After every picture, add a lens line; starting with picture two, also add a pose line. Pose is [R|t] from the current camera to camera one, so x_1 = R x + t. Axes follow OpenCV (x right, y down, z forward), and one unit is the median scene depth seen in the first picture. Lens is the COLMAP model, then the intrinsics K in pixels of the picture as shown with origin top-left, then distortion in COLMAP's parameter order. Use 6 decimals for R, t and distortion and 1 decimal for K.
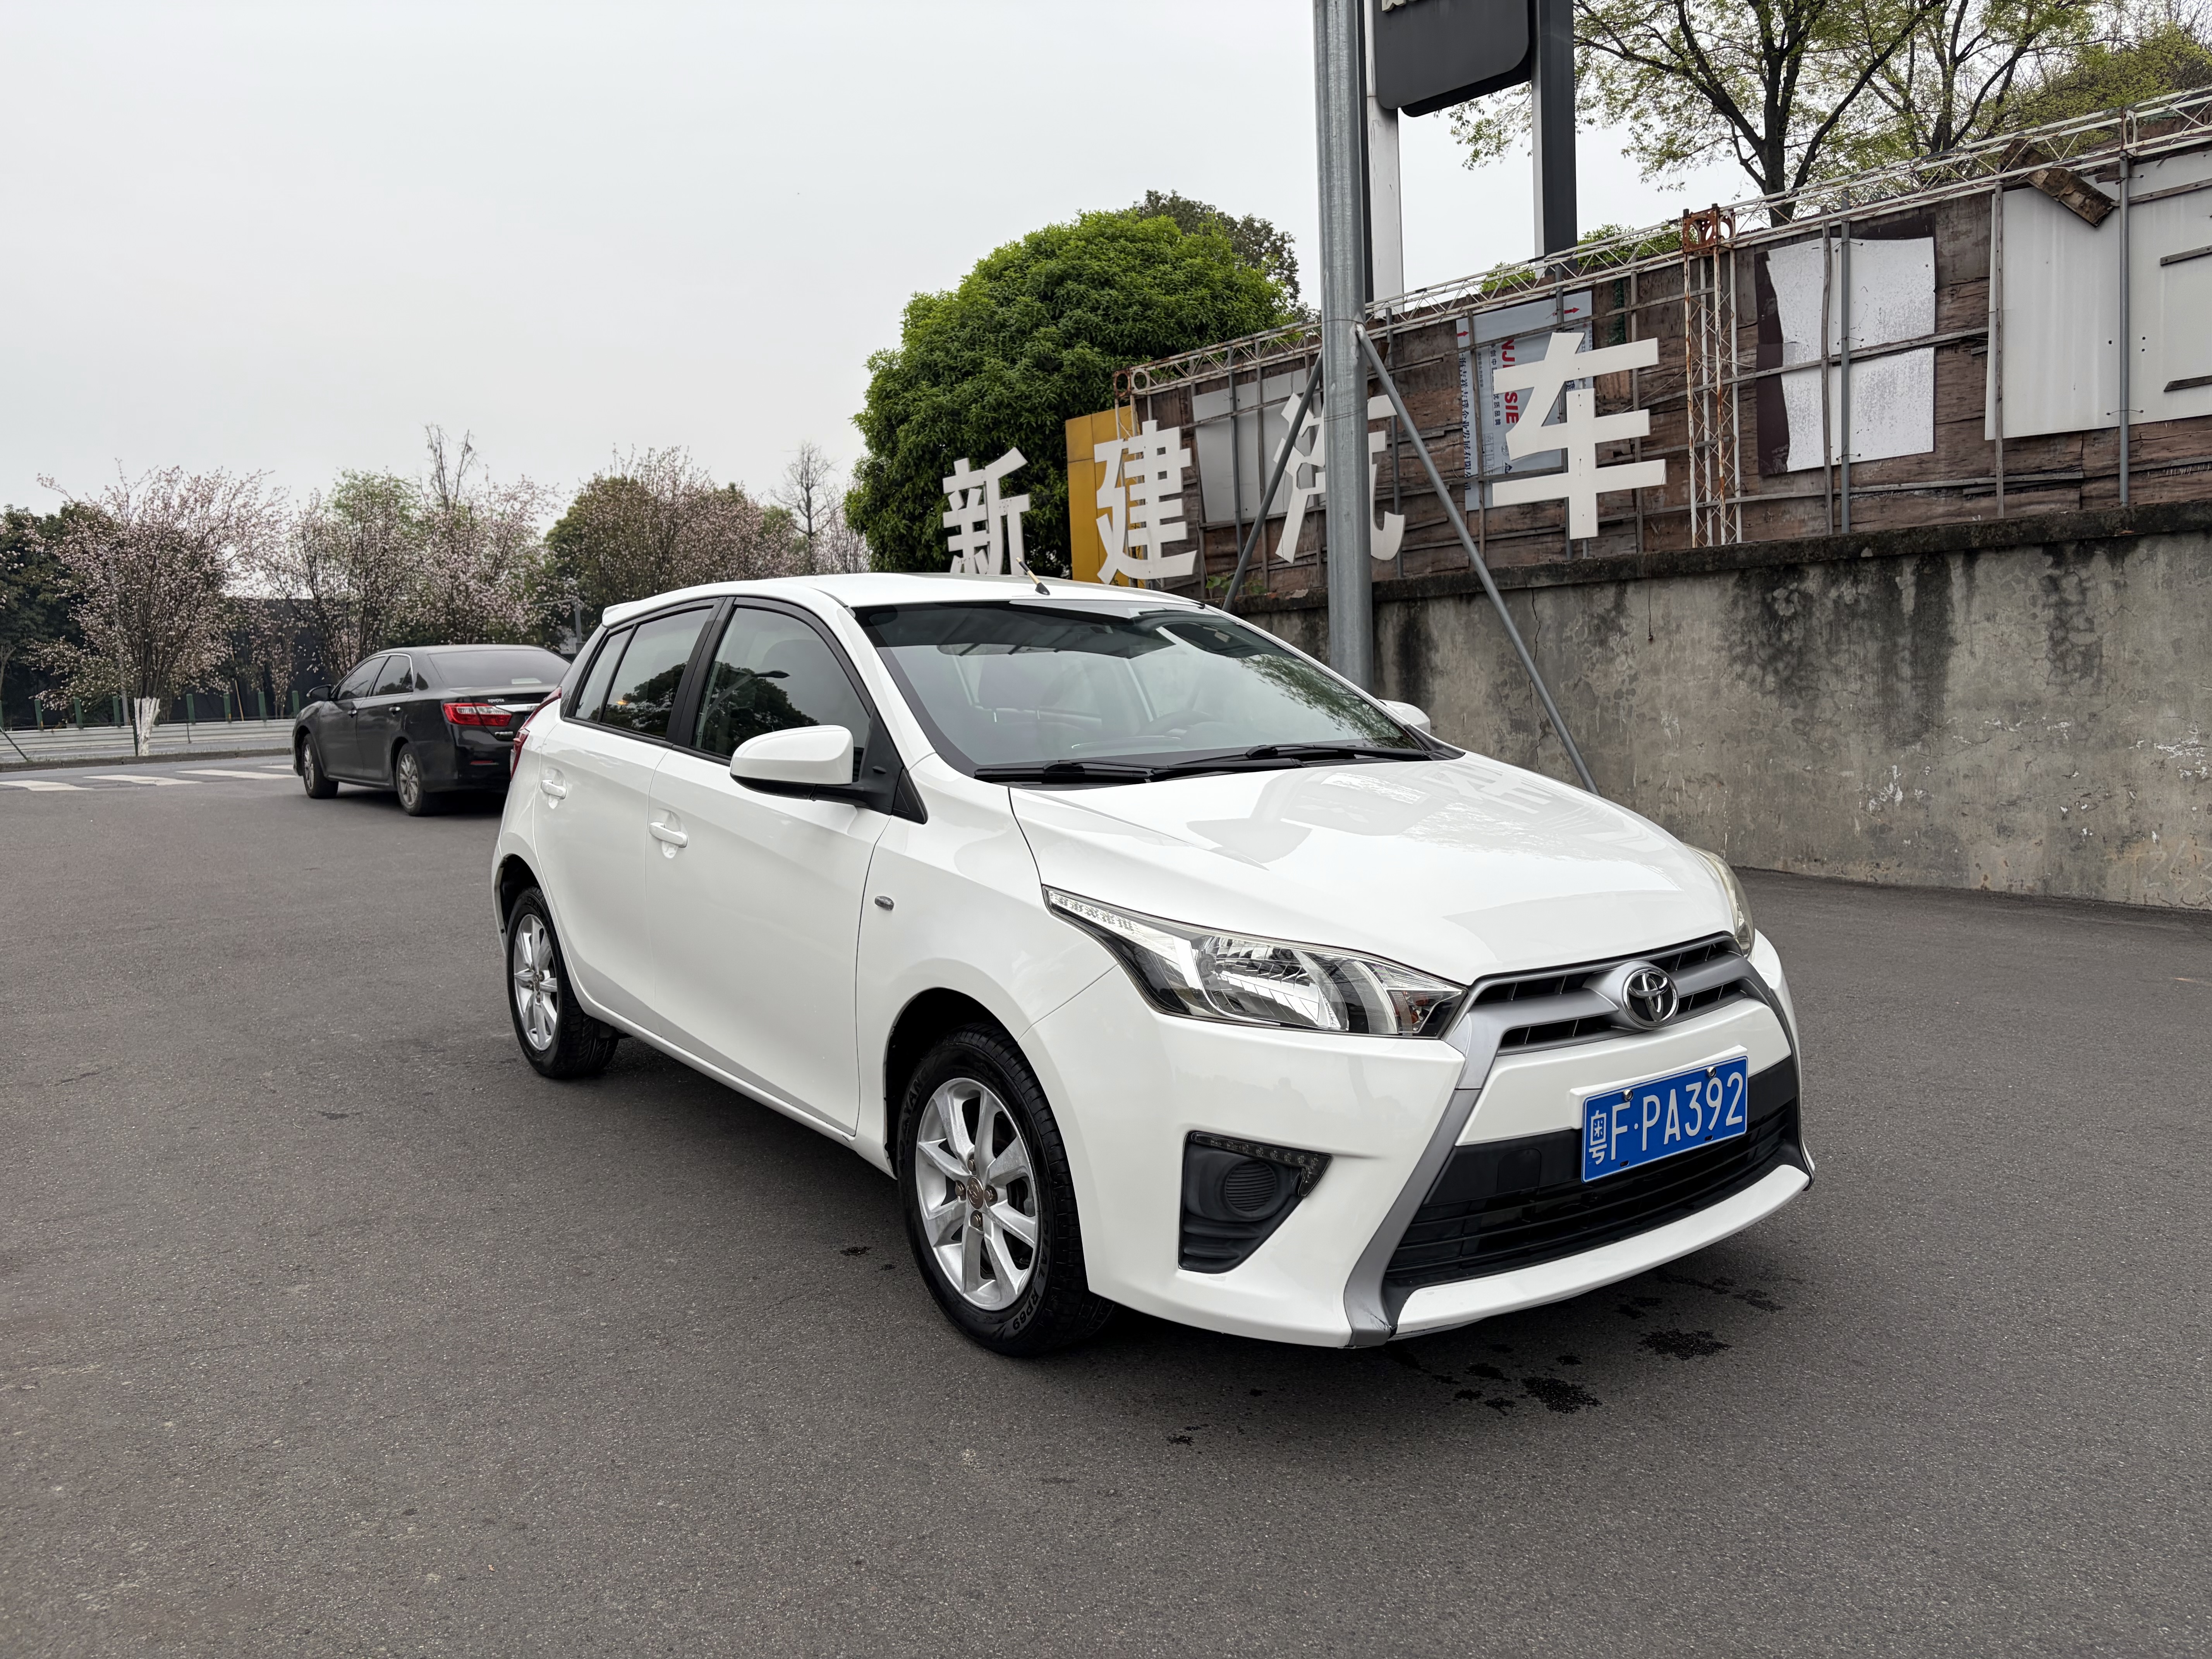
lens RADIAL K [[1677.6, 0, 1135.3], [0, 1677.6, 842.9], [0, 0, 1]] dist [0.050880, -0.057448]
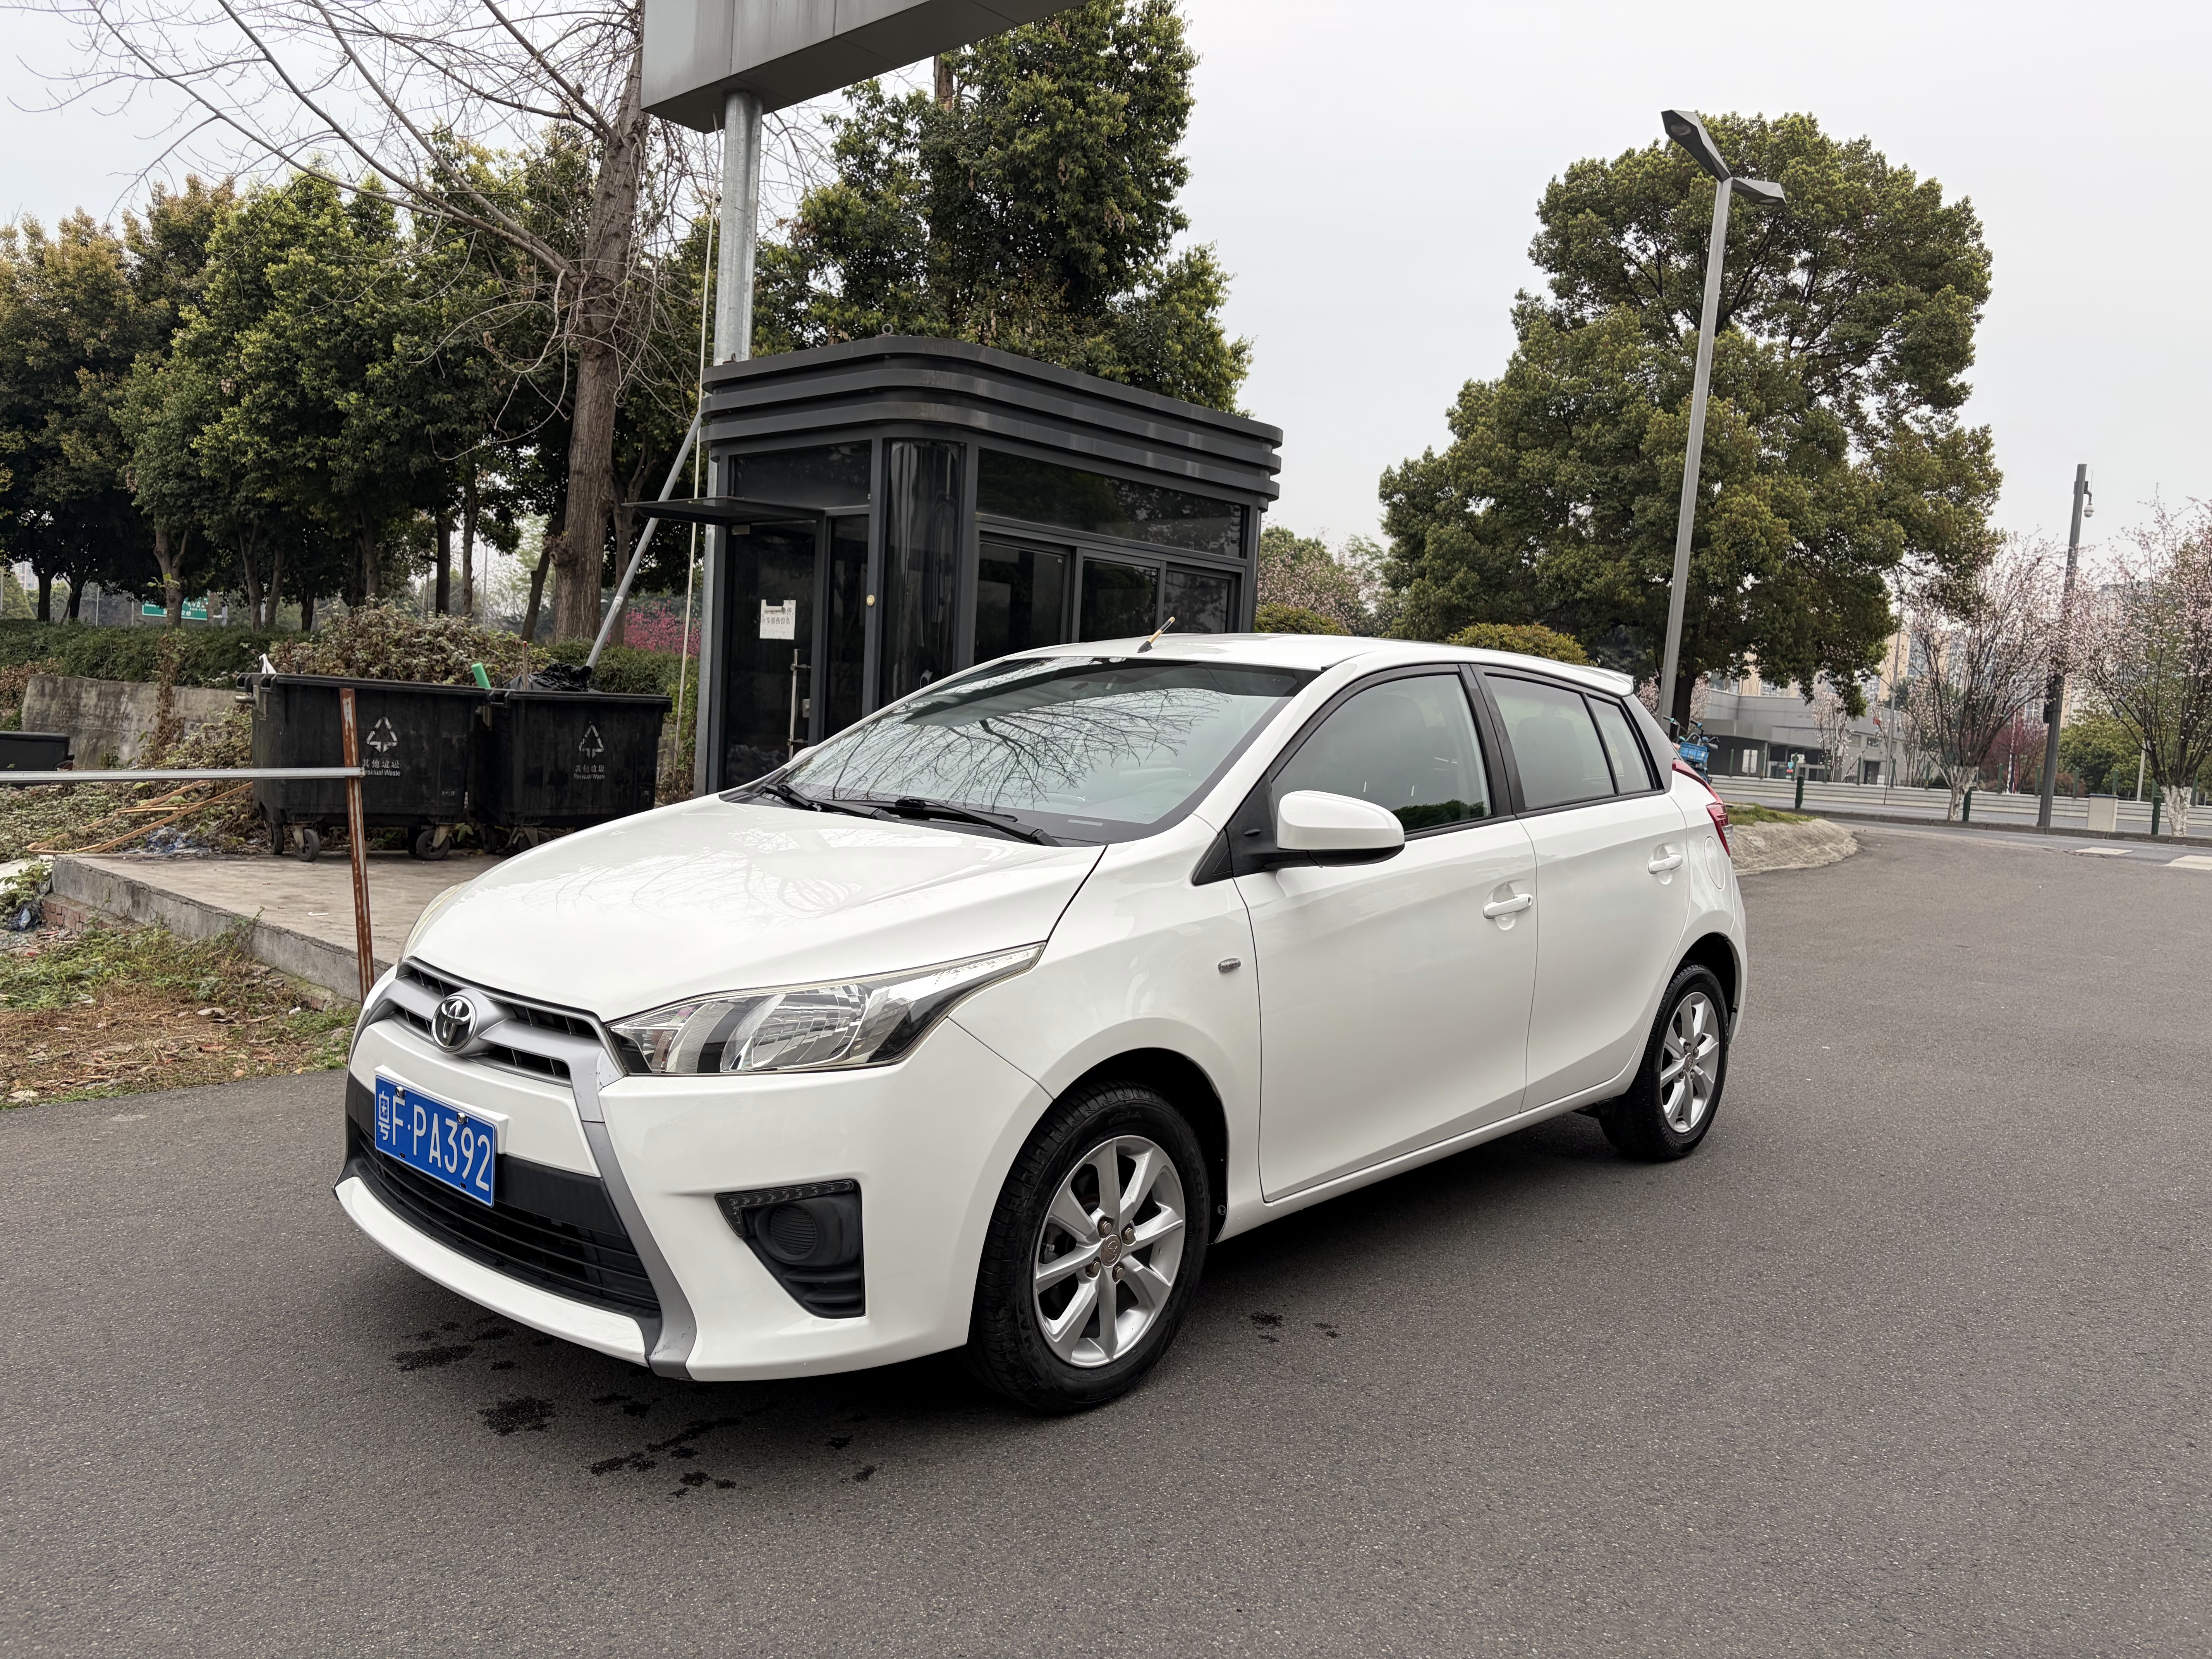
lens RADIAL K [[1677.6, 0, 1098.5], [0, 1677.6, 817.2], [0, 0, 1]] dist [0.050880, -0.057448]
pose [[0.186424, 0.104195, -0.976929, 0.504939], [-0.164321, 0.983661, 0.073556, -0.064658], [0.968630, 0.146817, 0.200499, 0.419173]]
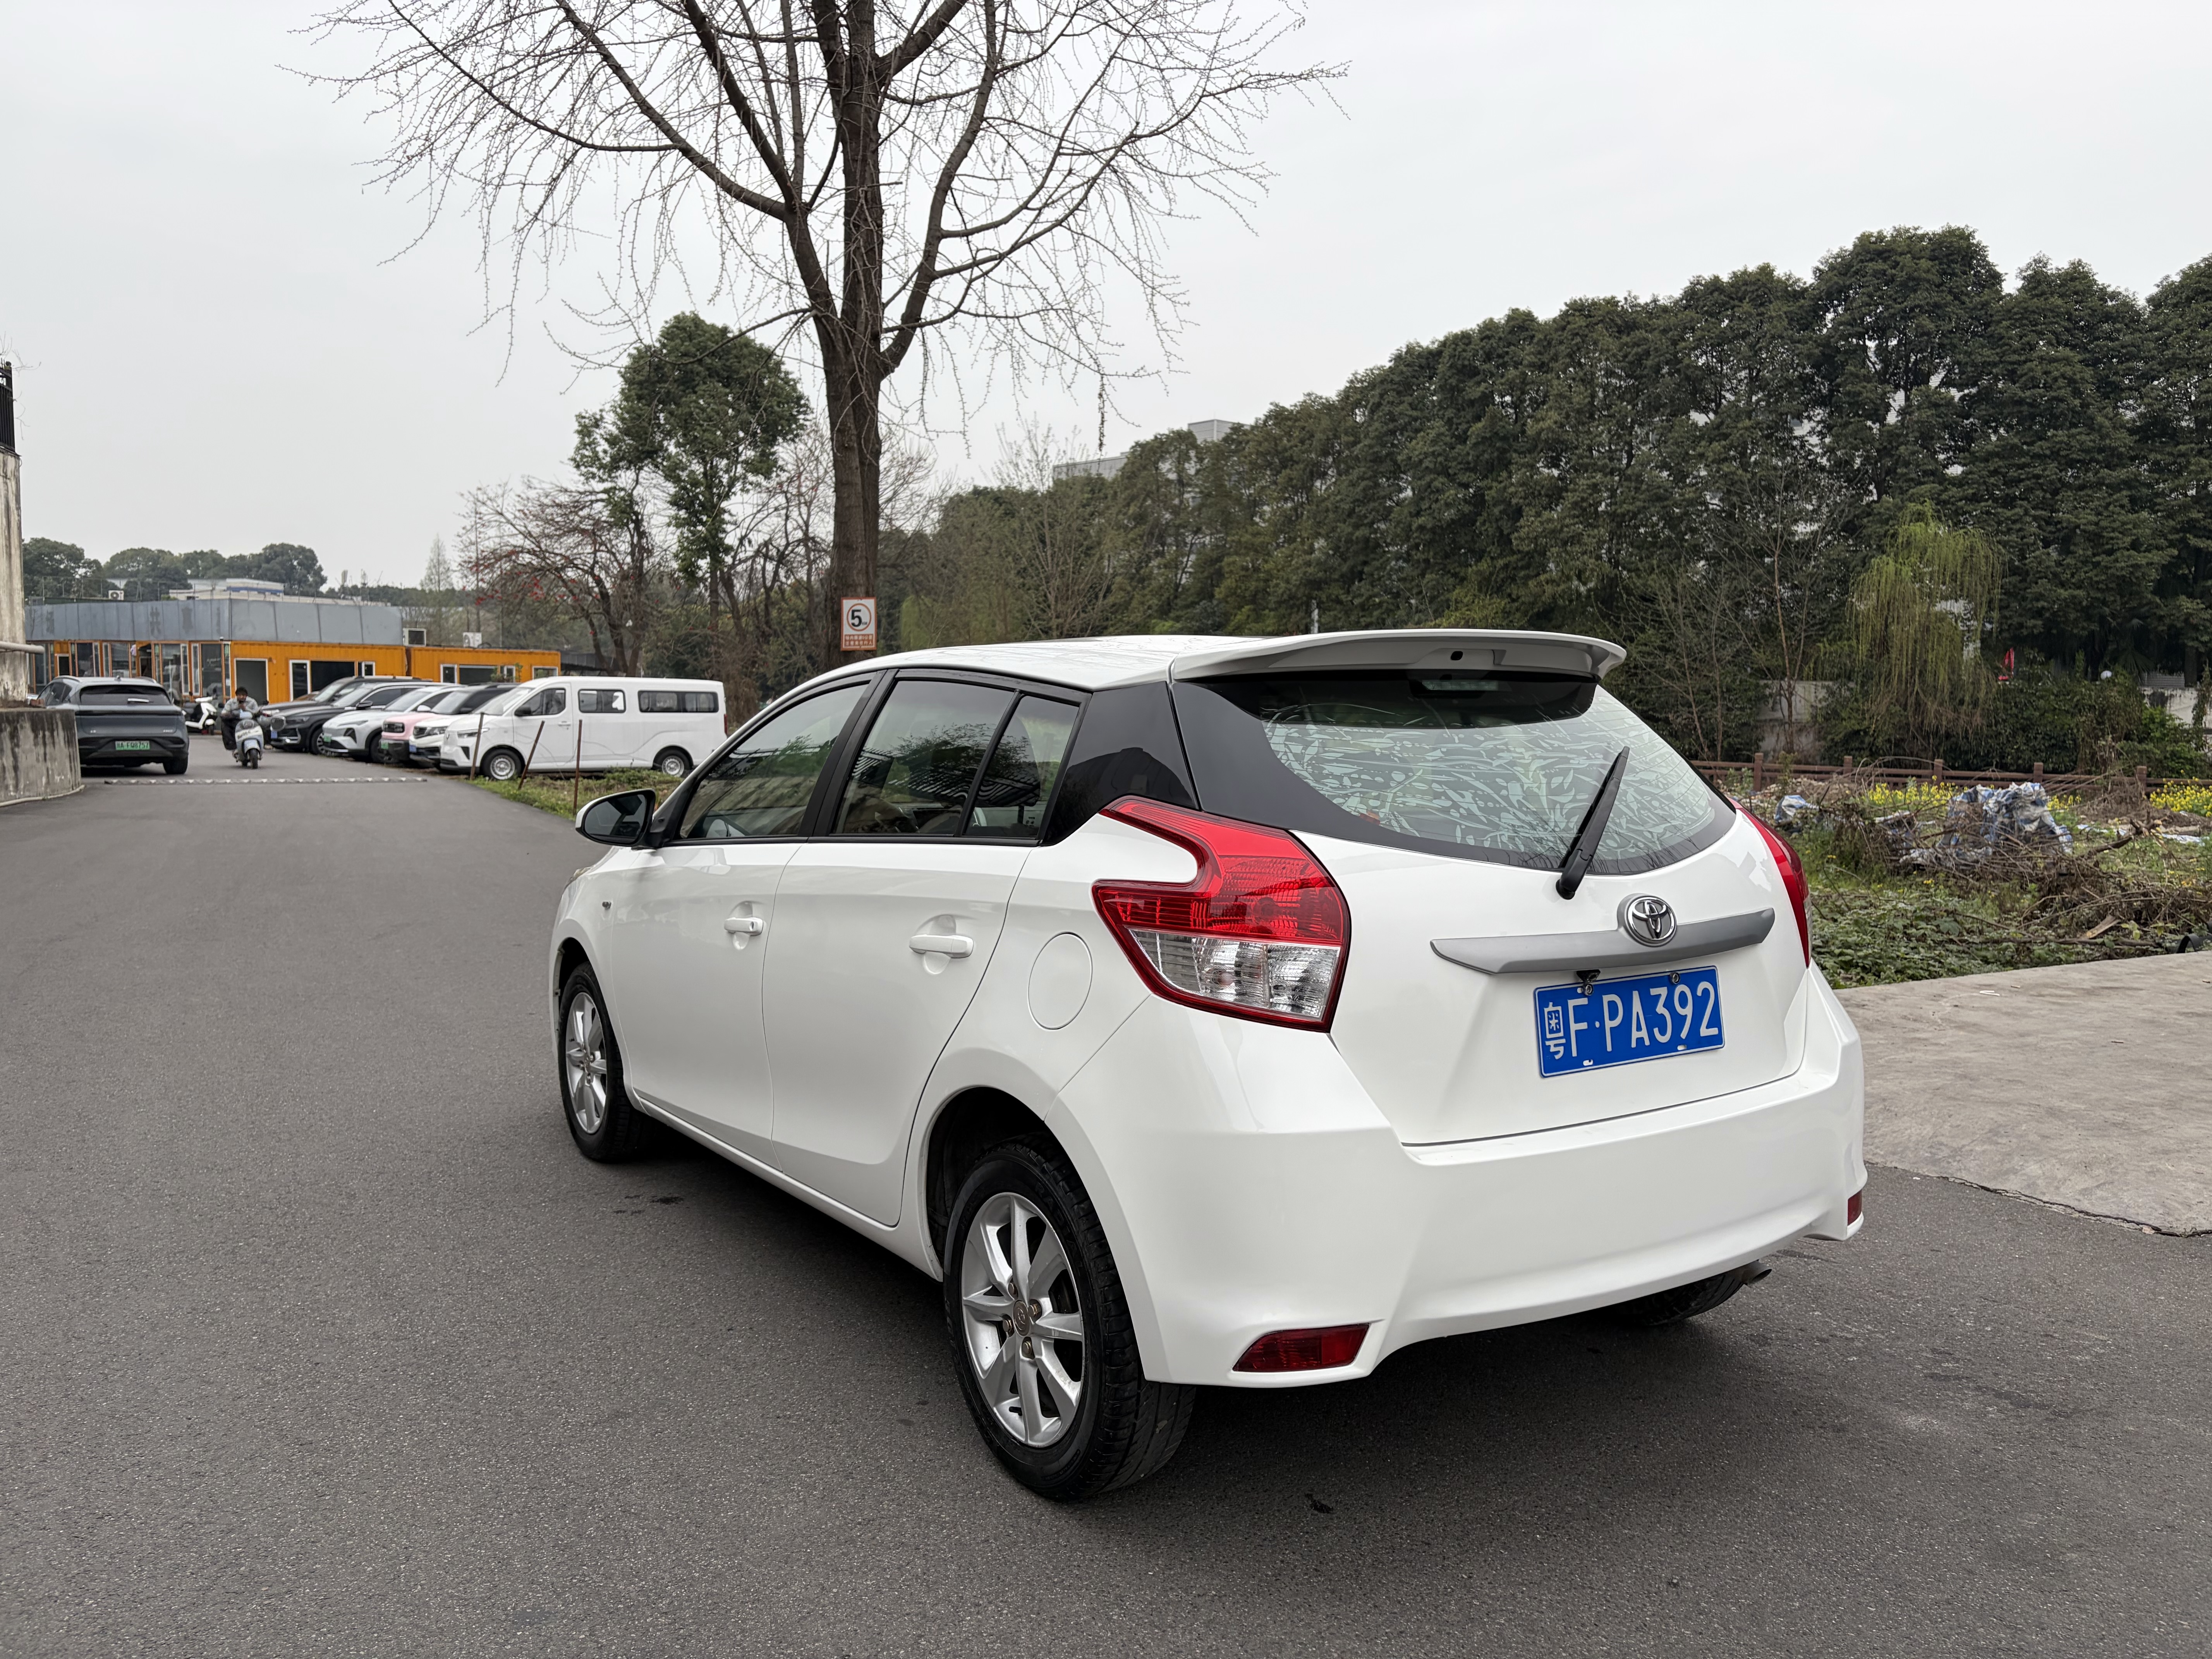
lens RADIAL K [[1677.6, 0, 1139.6], [0, 1677.6, 837.1], [0, 0, 1]] dist [0.050880, -0.057448]
pose [[-0.998558, 0.017530, 0.050748, -0.105696], [0.026459, 0.983121, 0.181033, -0.129925], [-0.046718, 0.182115, -0.982167, 1.108403]]
